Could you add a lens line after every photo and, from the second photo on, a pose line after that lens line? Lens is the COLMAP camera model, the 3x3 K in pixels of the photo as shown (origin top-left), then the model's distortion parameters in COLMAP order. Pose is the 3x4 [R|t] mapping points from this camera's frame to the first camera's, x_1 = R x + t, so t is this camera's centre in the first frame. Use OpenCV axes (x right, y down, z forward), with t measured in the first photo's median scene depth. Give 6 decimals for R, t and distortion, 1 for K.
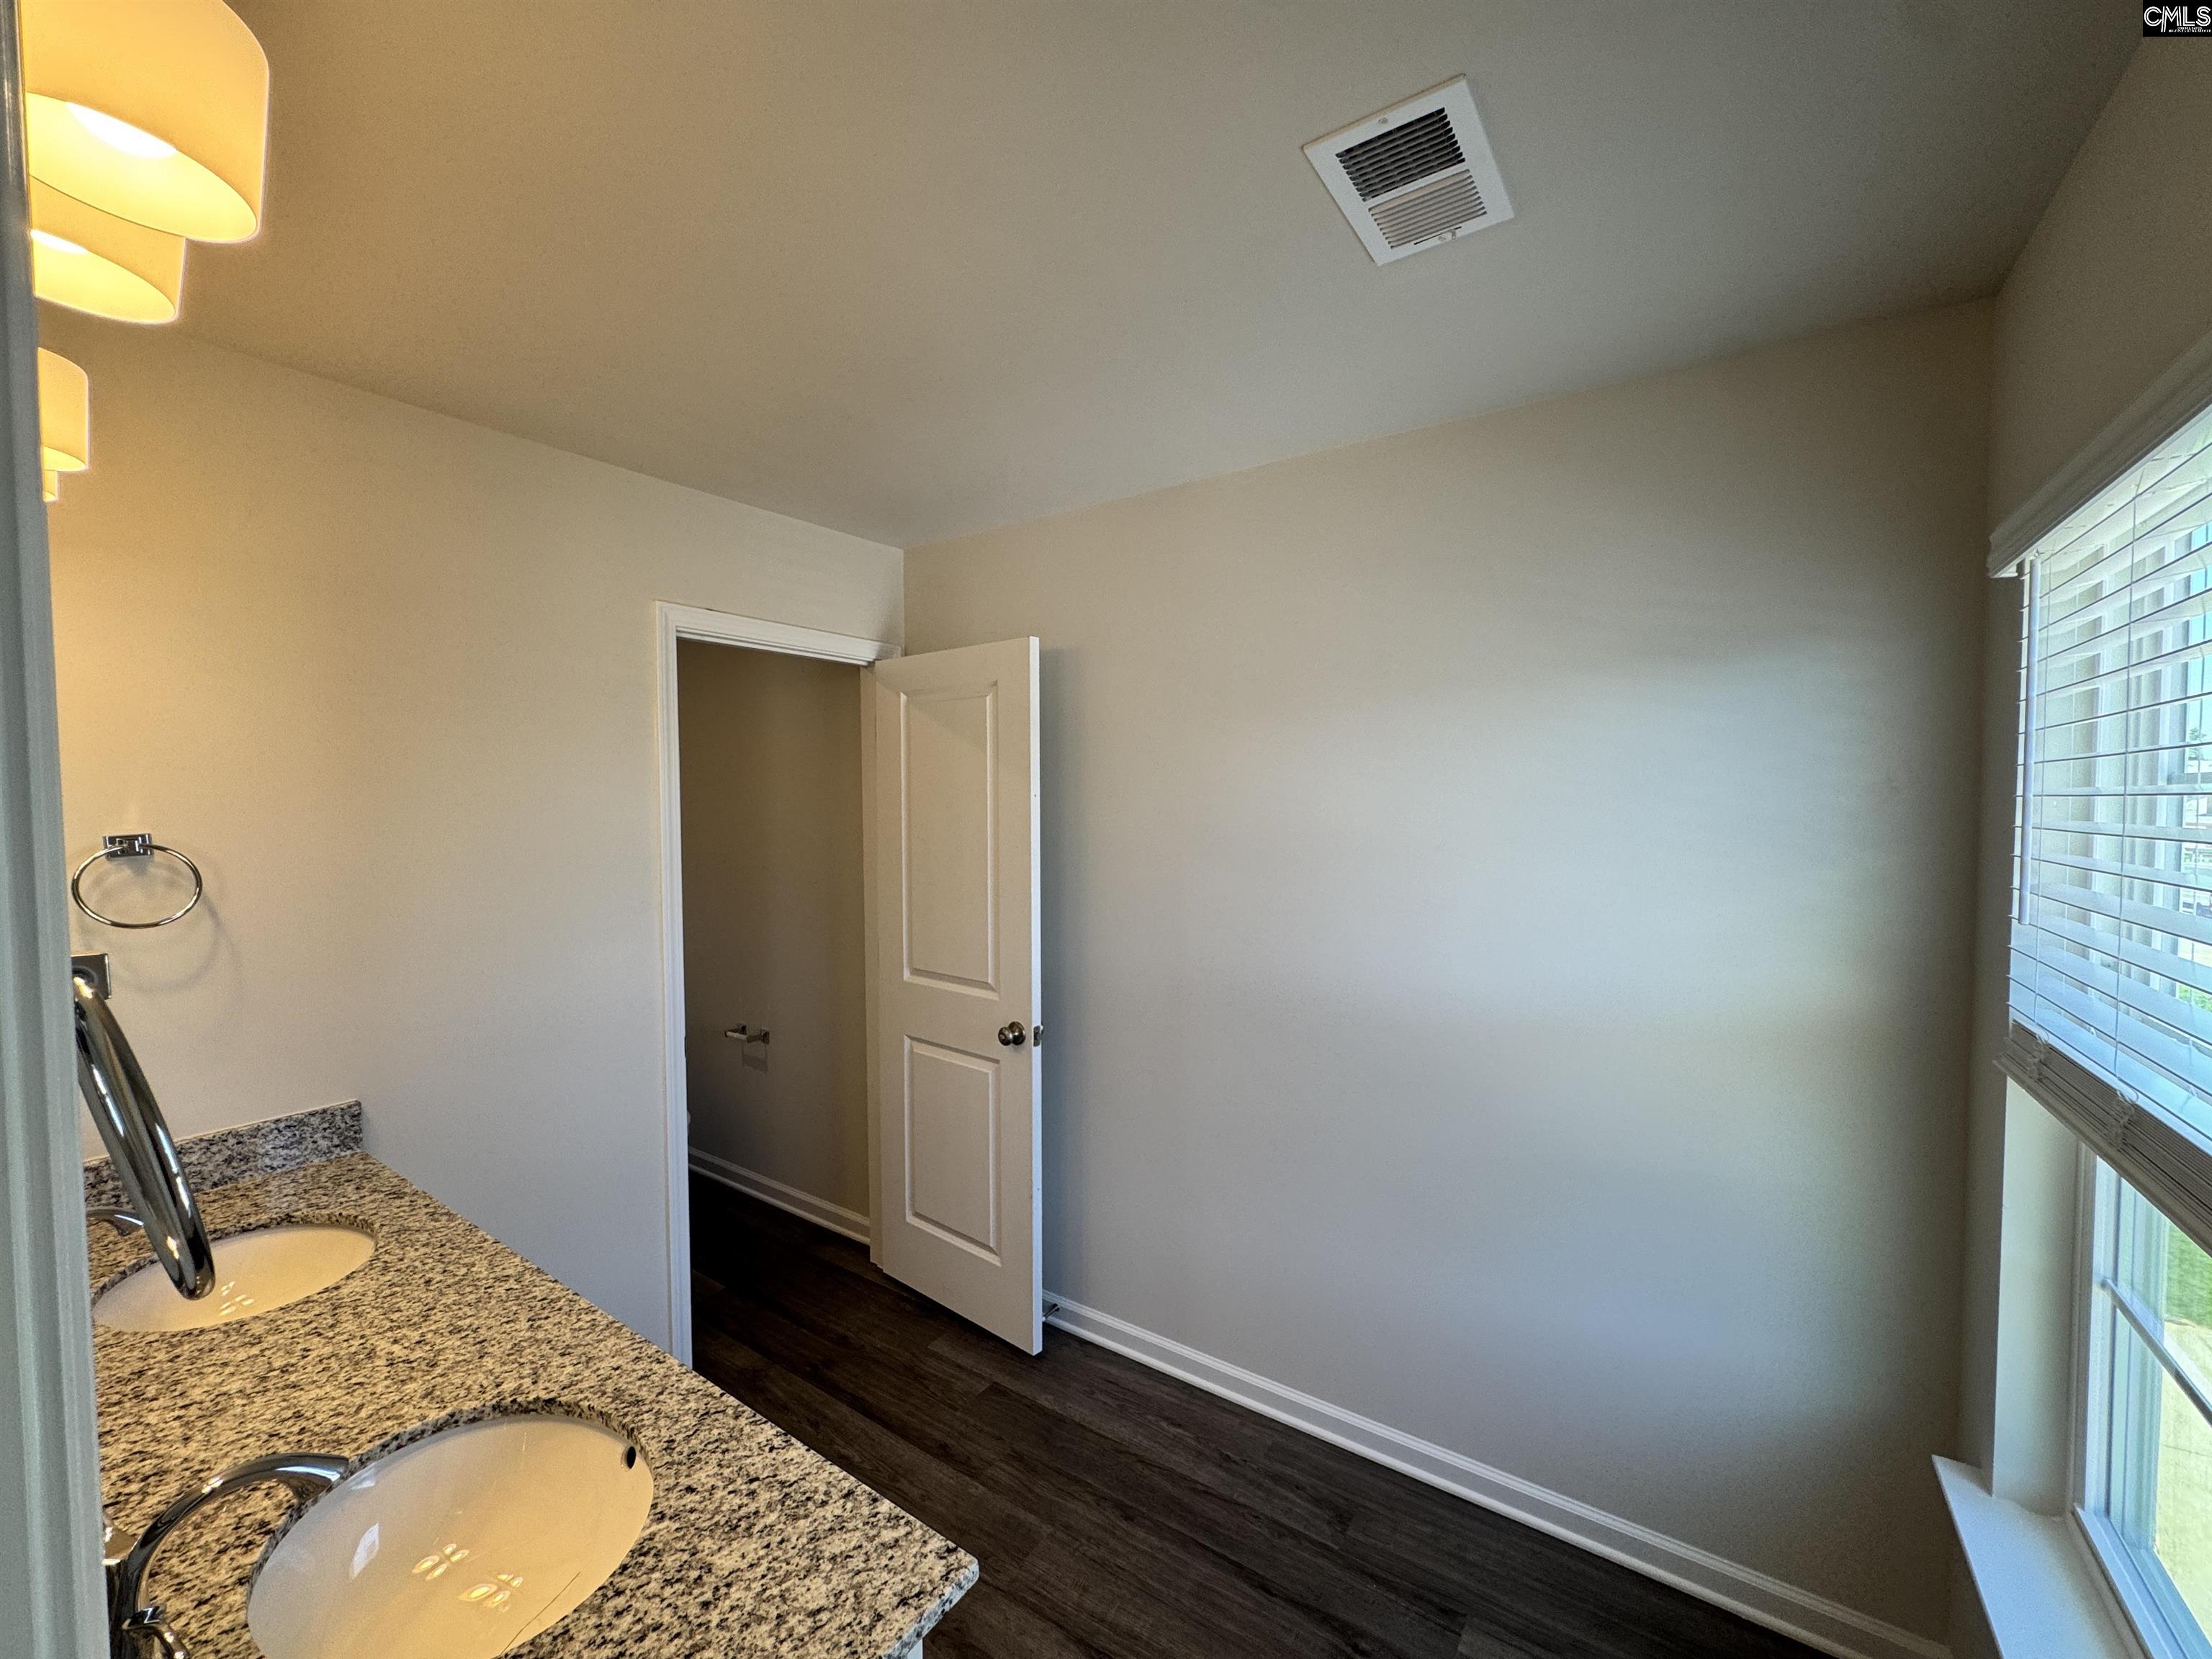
lens RADIAL K [[883.5, 0, 1098.7], [0, 883.5, 827.3], [0, 0, 1]] dist [-0.002251, -0.000153]
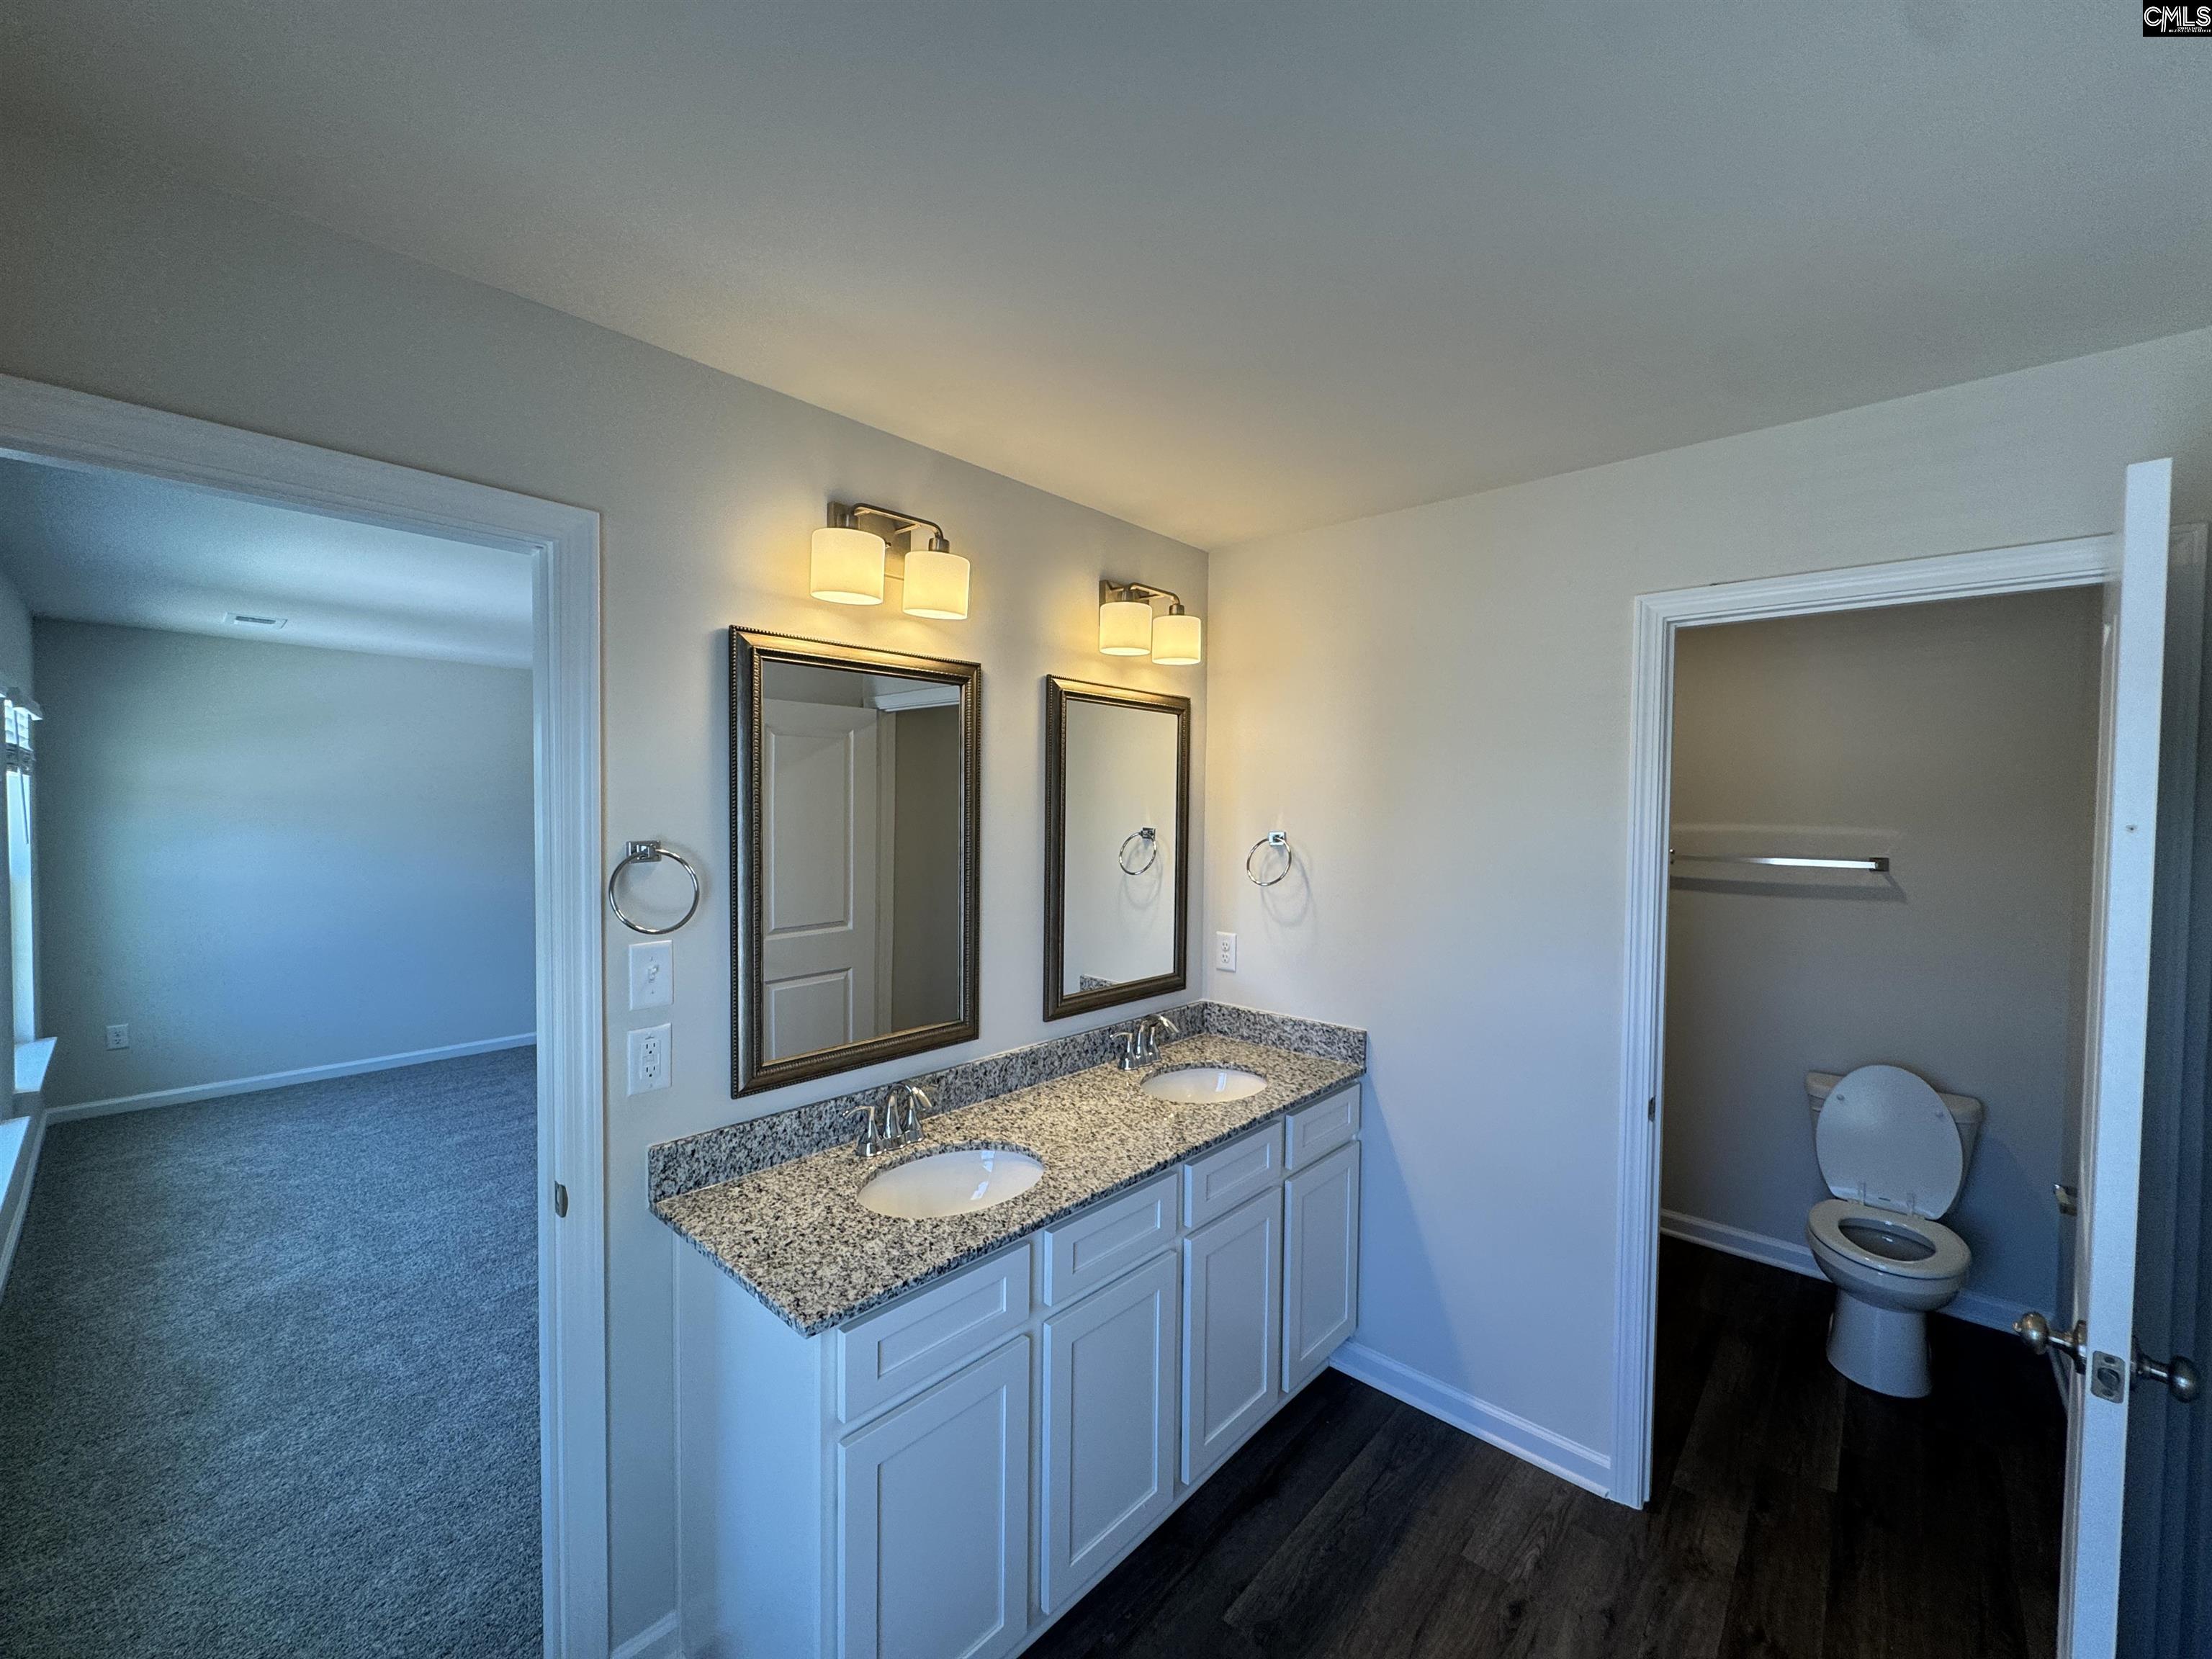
lens RADIAL K [[883.5, 0, 1109.6], [0, 883.5, 827.7], [0, 0, 1]] dist [-0.002251, -0.000153]
pose [[-0.128571, 0.029407, -0.991264, 0.628207], [-0.043483, 0.998432, 0.035260, -0.044196], [0.990747, 0.047637, -0.127090, 0.831048]]
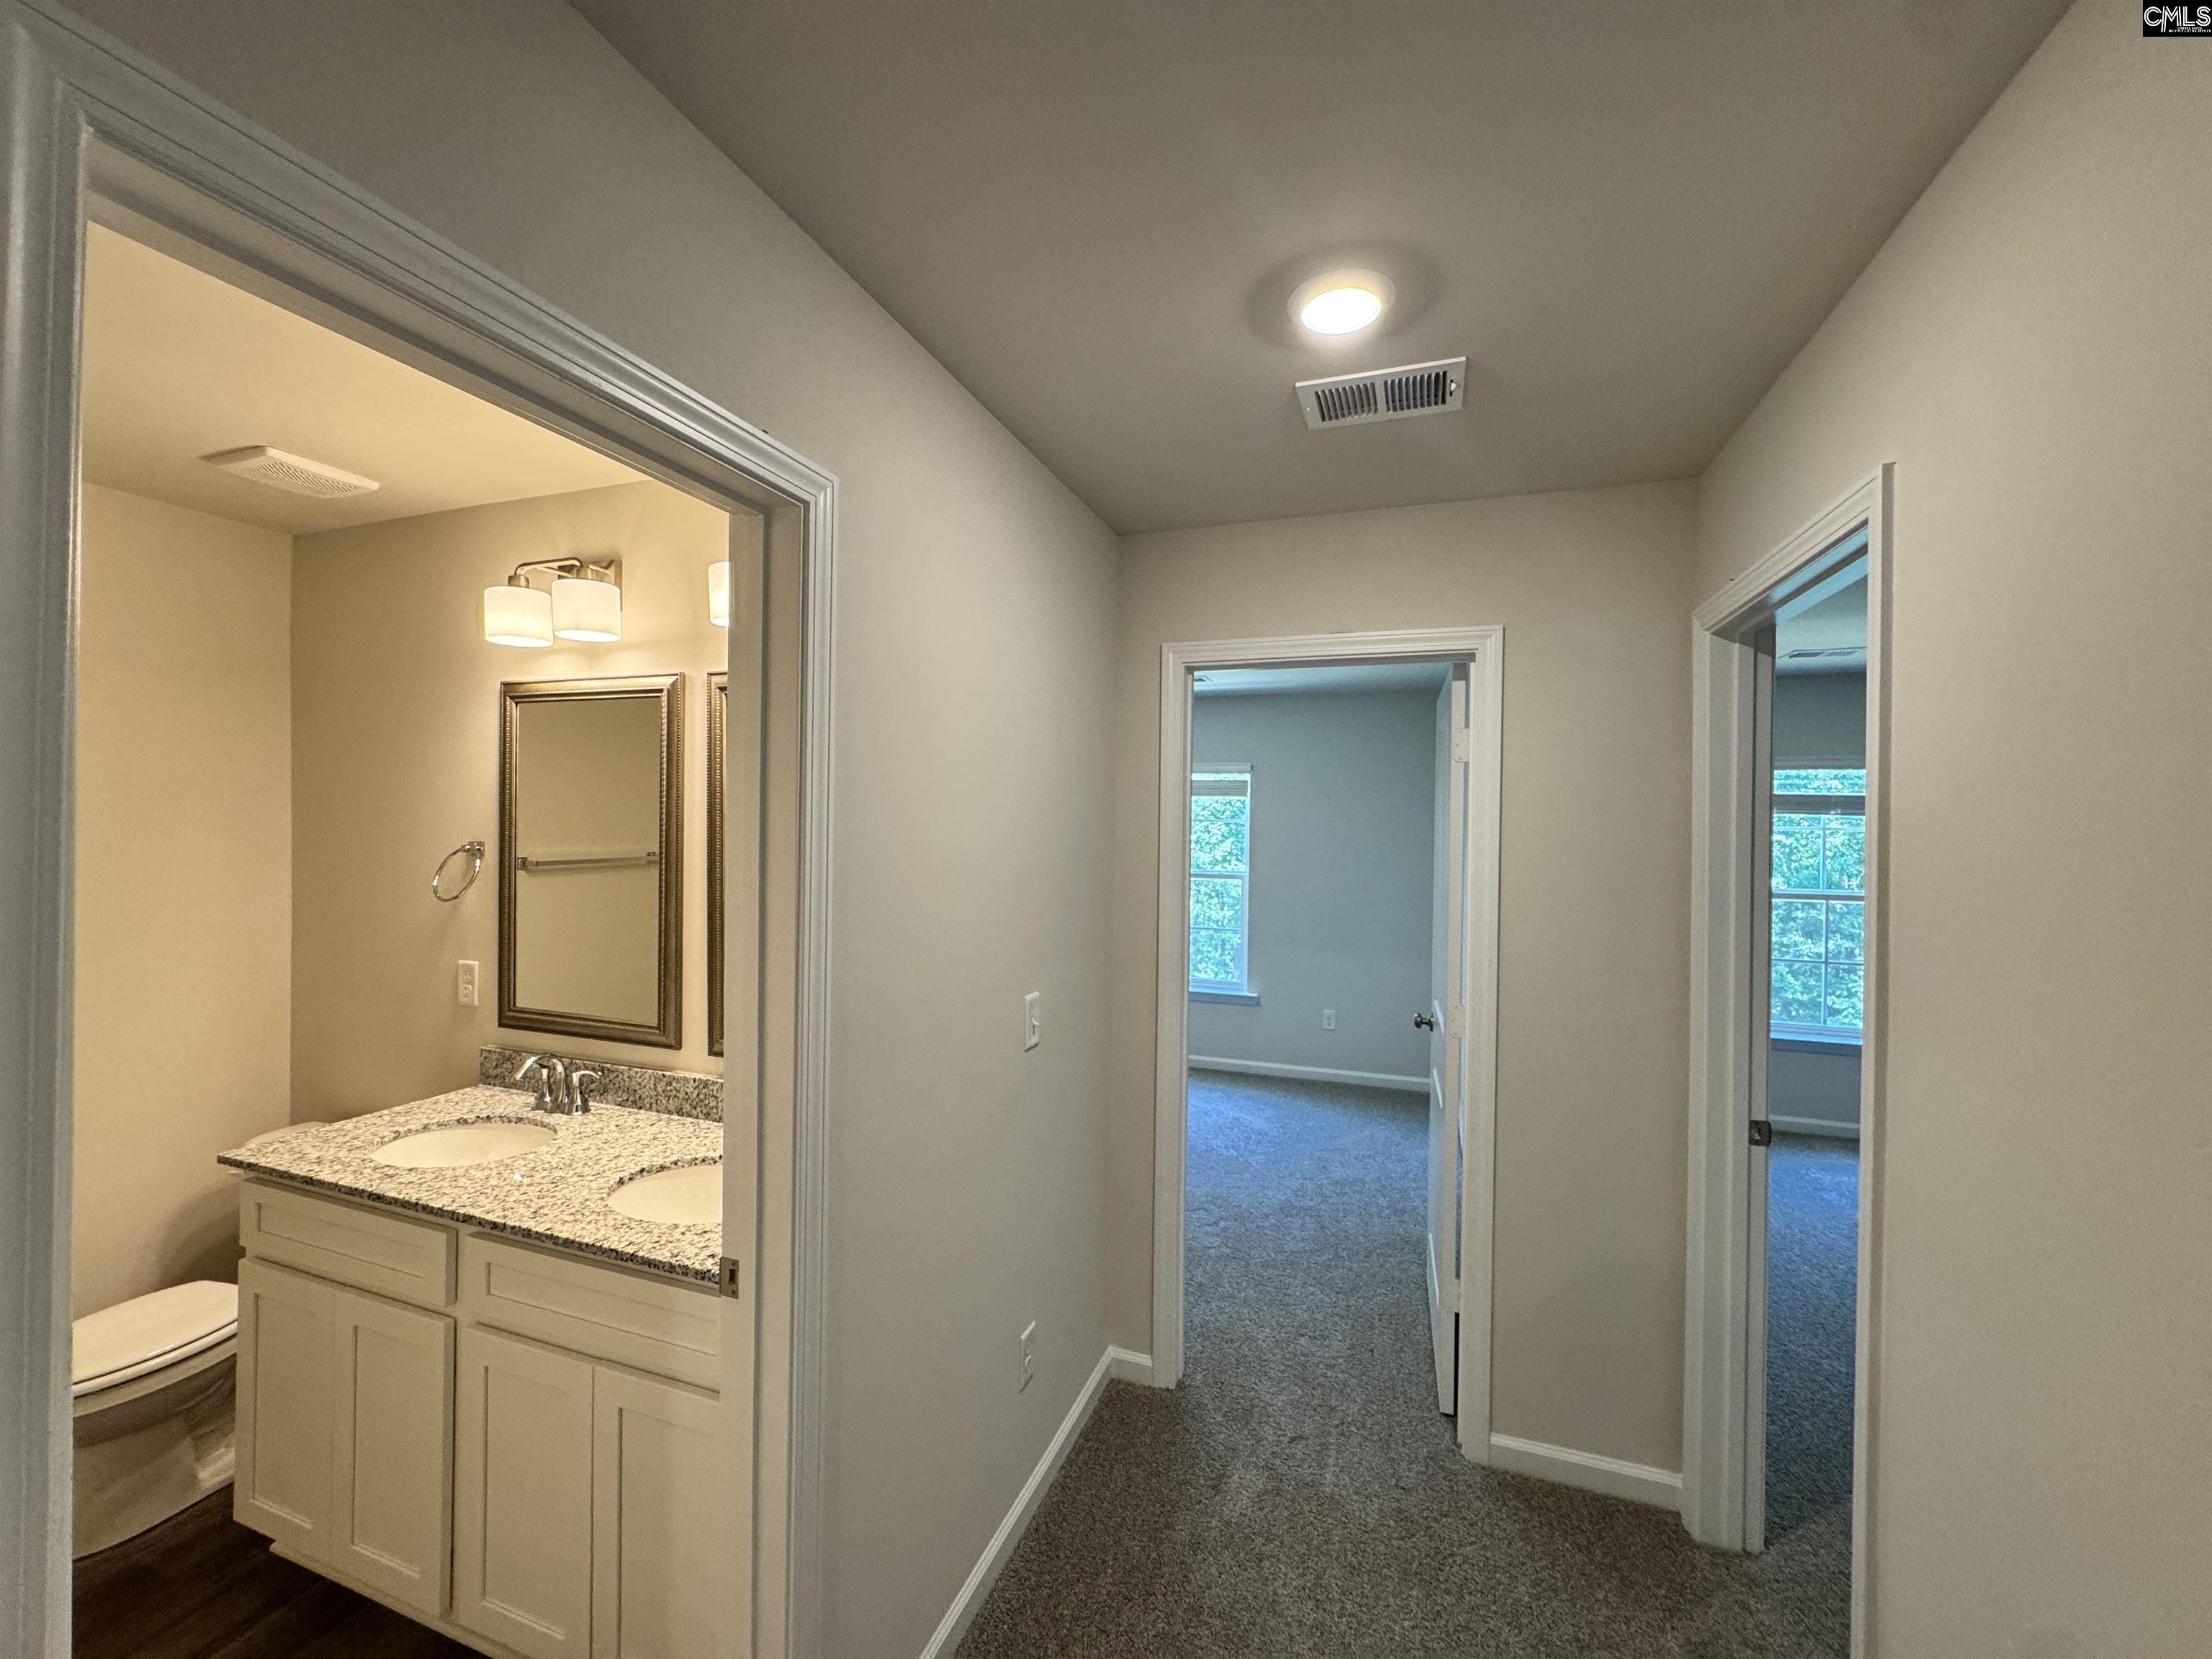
lens RADIAL K [[883.5, 0, 1098.8], [0, 883.5, 822.6], [0, 0, 1]] dist [-0.002251, -0.000153]
pose [[-0.967013, -0.003294, -0.254704, -0.826768], [-0.016102, 0.998707, 0.048218, -0.081487], [0.254216, 0.050729, -0.965816, 1.827322]]
